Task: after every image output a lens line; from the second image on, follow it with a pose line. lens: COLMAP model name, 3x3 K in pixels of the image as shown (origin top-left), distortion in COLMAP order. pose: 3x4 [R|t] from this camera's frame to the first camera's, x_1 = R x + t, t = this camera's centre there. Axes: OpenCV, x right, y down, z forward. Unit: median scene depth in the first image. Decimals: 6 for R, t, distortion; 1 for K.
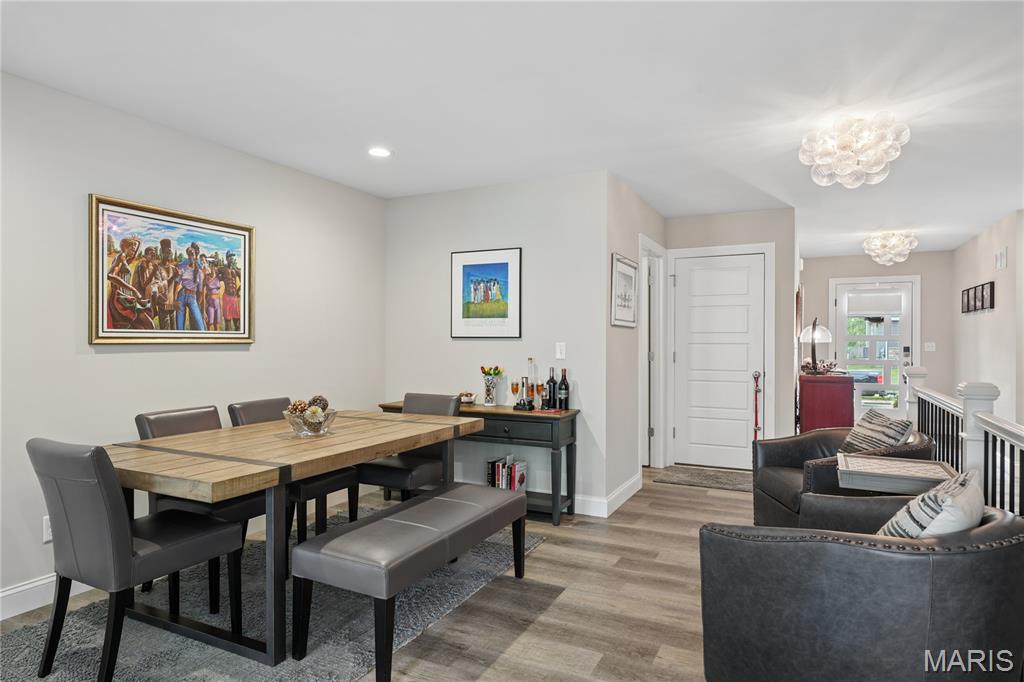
lens RADIAL K [[591.8, 0, 512.0], [0, 591.8, 341.0], [0, 0, 1]] dist [0.000517, -0.000569]
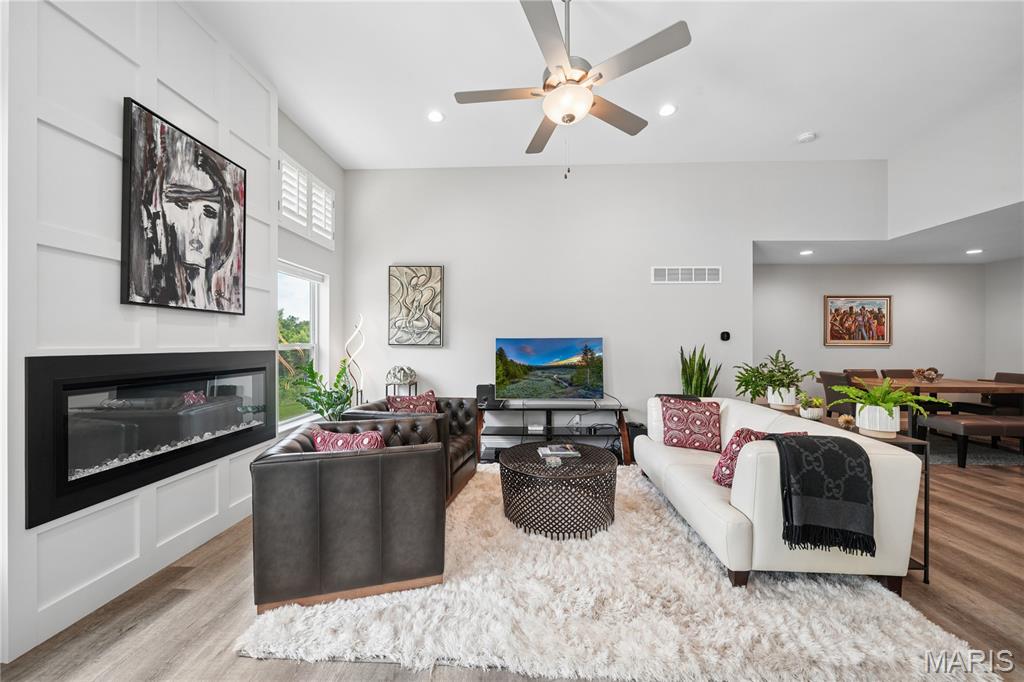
lens RADIAL K [[375.6, 0, 512.0], [0, 375.6, 341.0], [0, 0, 1]] dist [-0.001872, -0.000169]
pose [[0.402078, -0.007720, -0.915573, 0.334825], [-0.005001, 0.999931, -0.010628, 0.010277], [0.915592, 0.008852, 0.402012, -1.034848]]
